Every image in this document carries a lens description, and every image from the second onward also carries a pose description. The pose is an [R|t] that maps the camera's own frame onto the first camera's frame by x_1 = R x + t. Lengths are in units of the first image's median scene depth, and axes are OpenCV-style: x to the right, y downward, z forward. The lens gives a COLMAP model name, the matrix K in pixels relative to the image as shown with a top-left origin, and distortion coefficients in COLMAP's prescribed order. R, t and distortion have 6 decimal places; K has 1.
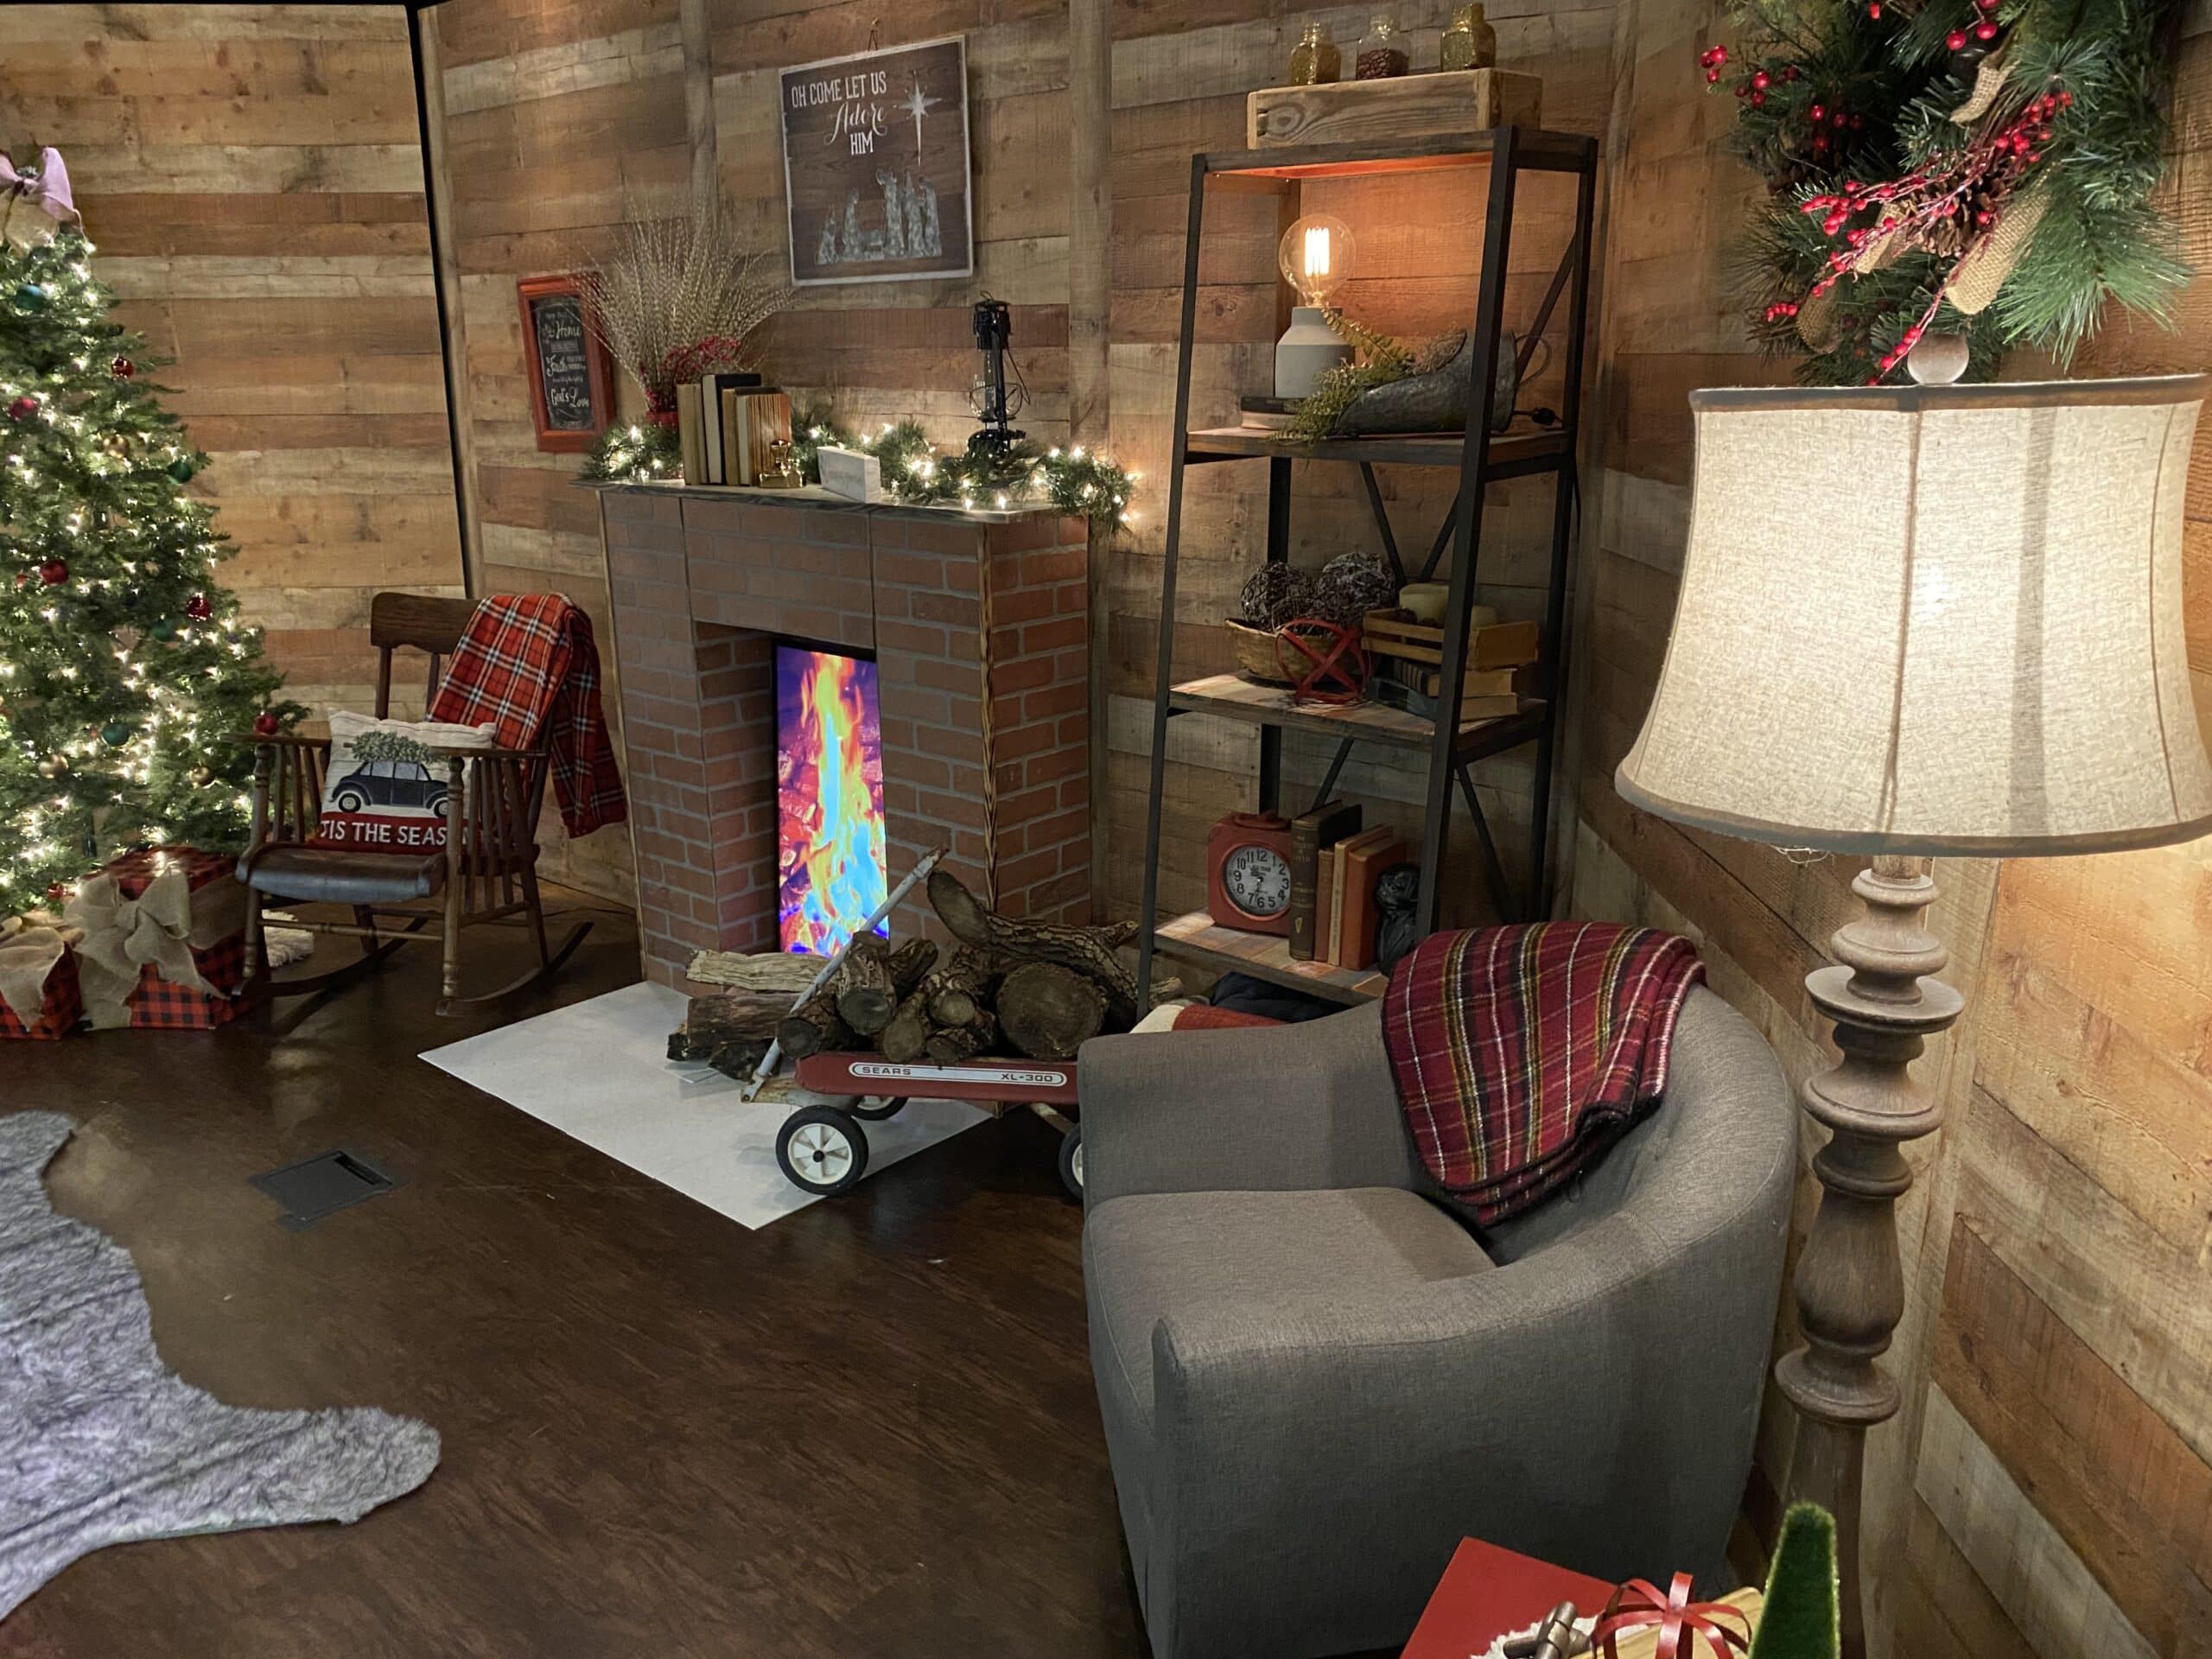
lens RADIAL K [[1681.3, 0, 1152.7], [0, 1681.3, 825.8], [0, 0, 1]] dist [-0.004550, -0.011019]
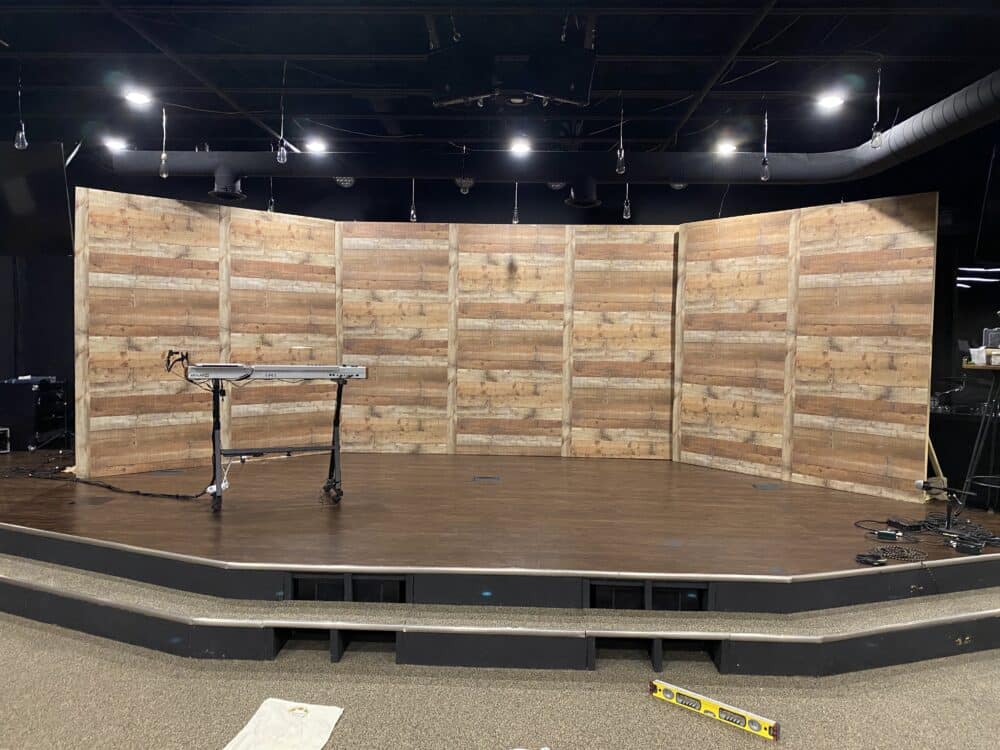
lens RADIAL K [[761.6, 0, 509.2], [0, 761.6, 358.6], [0, 0, 1]] dist [0.022087, -0.001906]
pose [[0.785710, -0.006949, 0.618556, -1.433965], [0.151720, 0.971560, -0.181805, 0.229948], [-0.599700, 0.236694, 0.764418, -0.593006]]
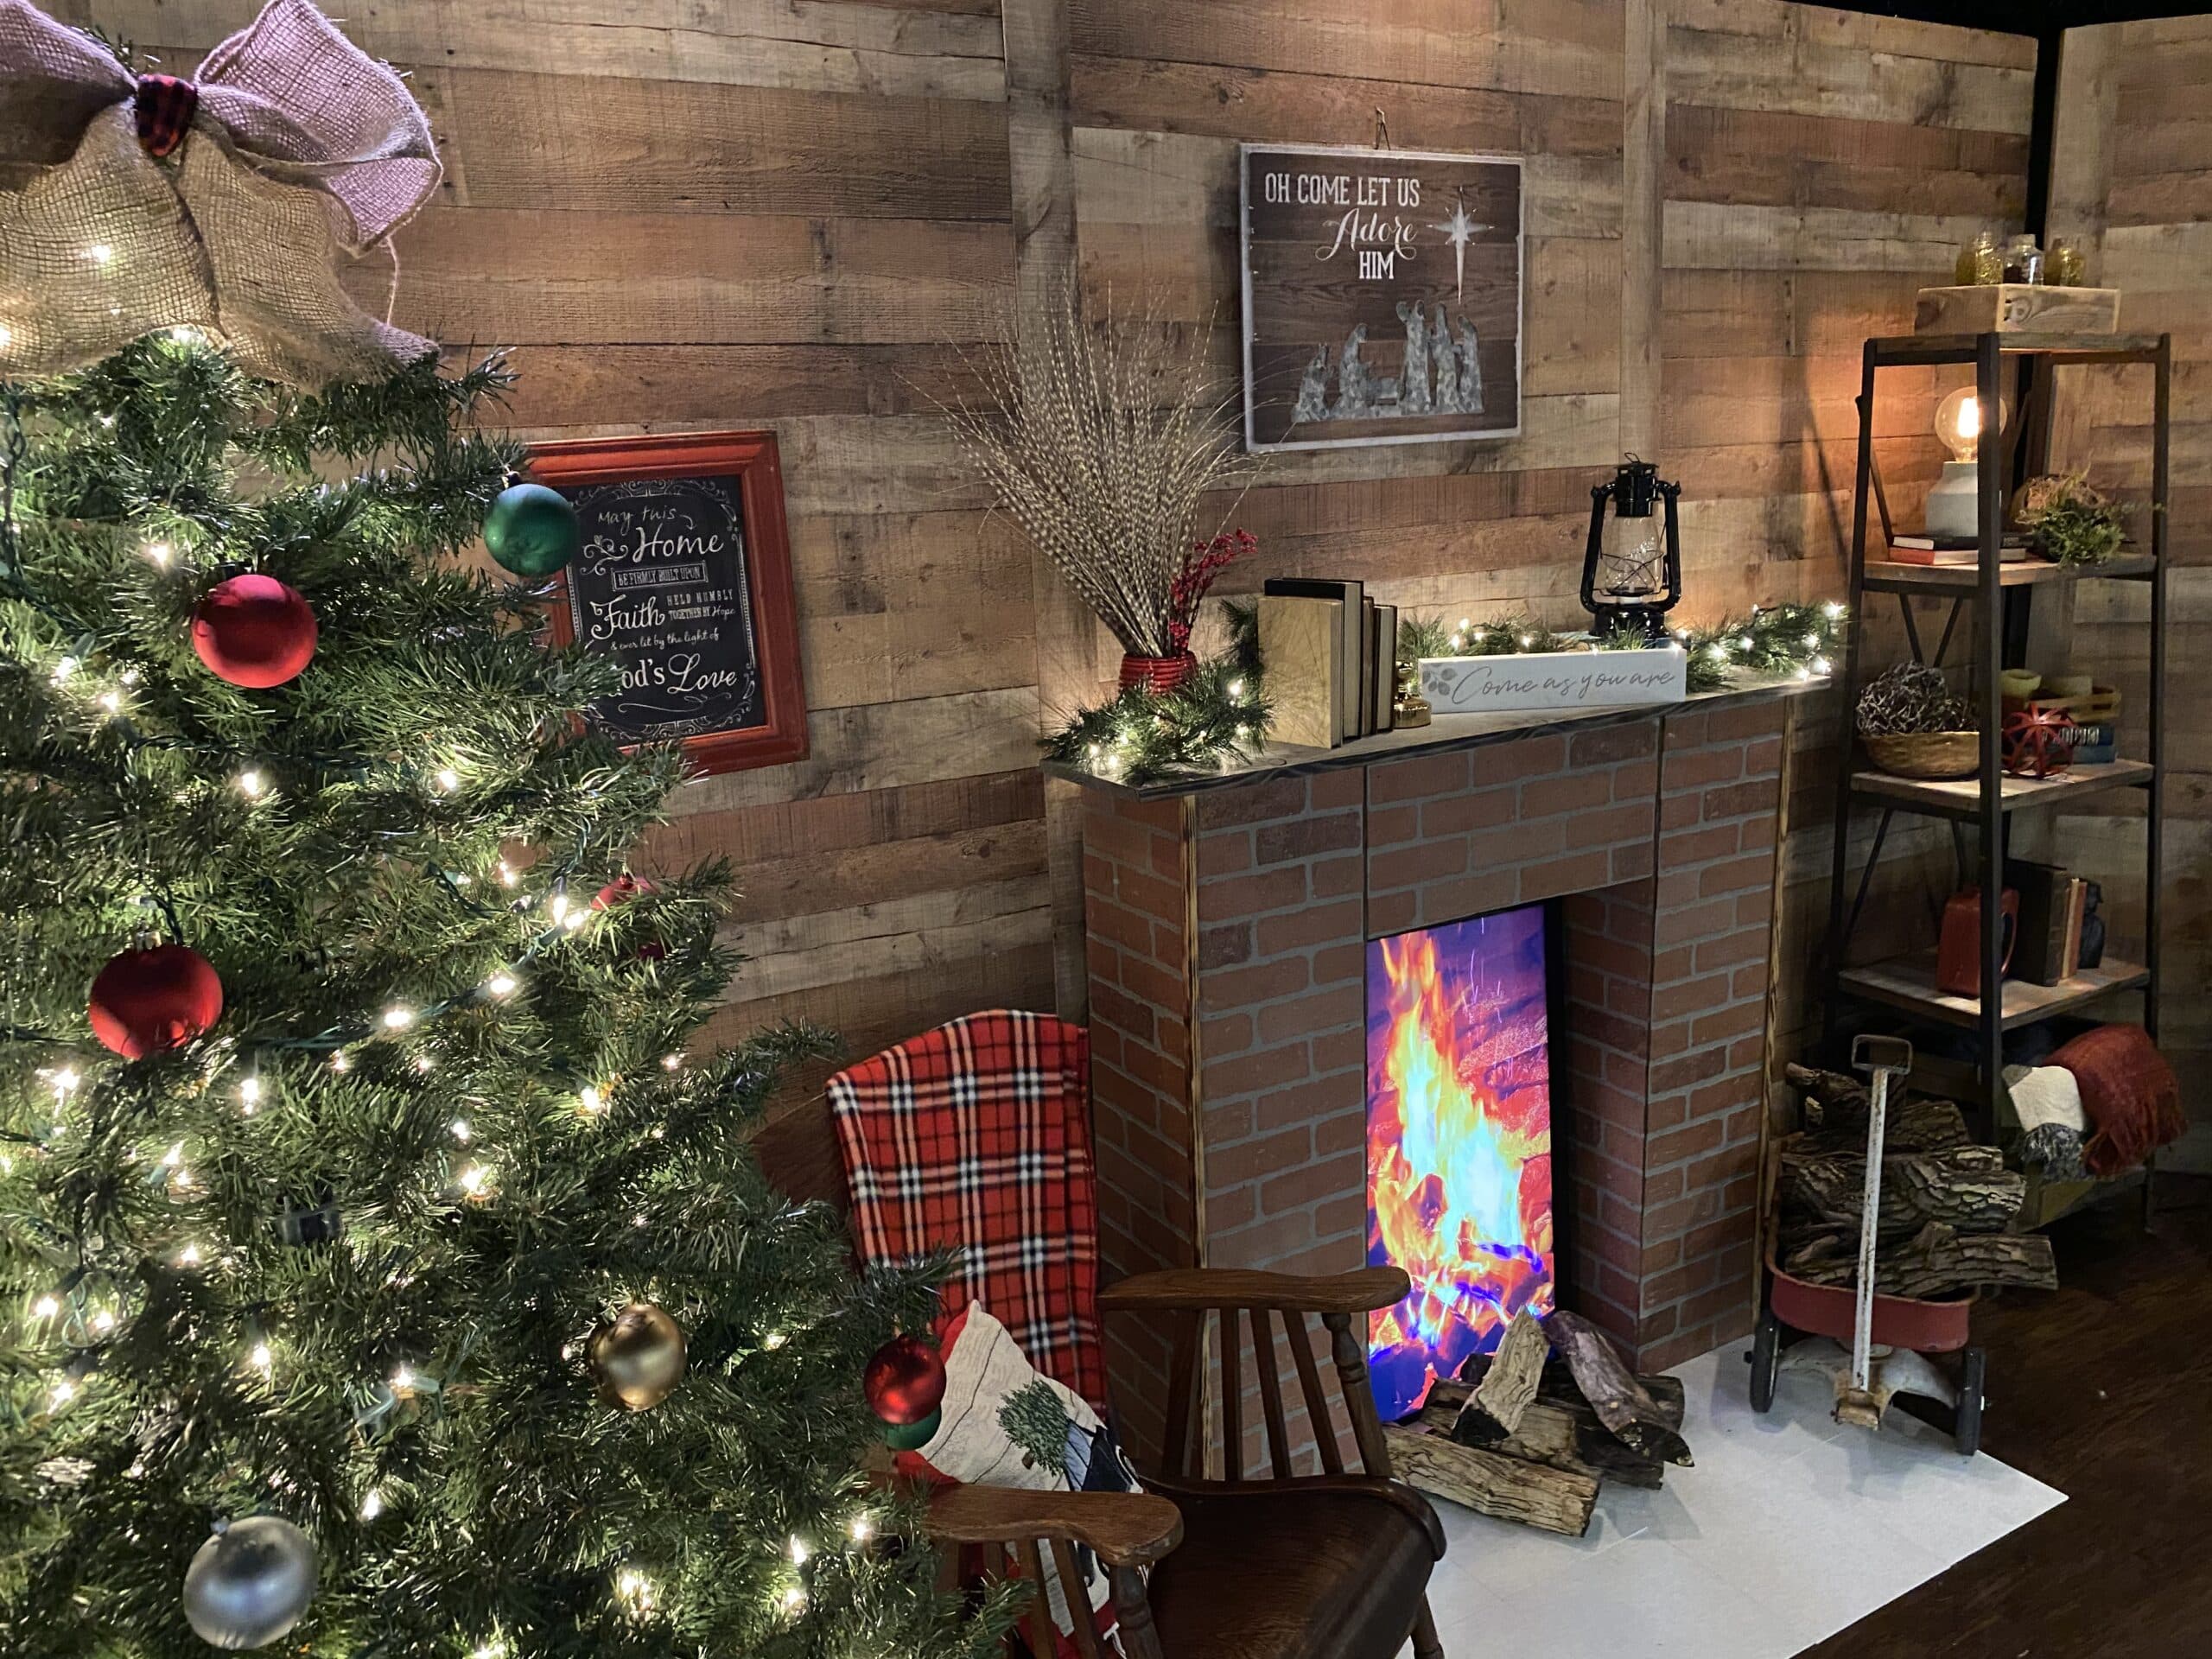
lens RADIAL K [[1688.6, 0, 1106.0], [0, 1688.6, 829.5], [0, 0, 1]] dist [-0.000609, -0.005505]
pose [[0.337894, -0.218464, 0.915479, -0.888143], [0.291135, 0.949244, 0.119066, -0.267743], [-0.895024, 0.226297, 0.384346, 0.803582]]
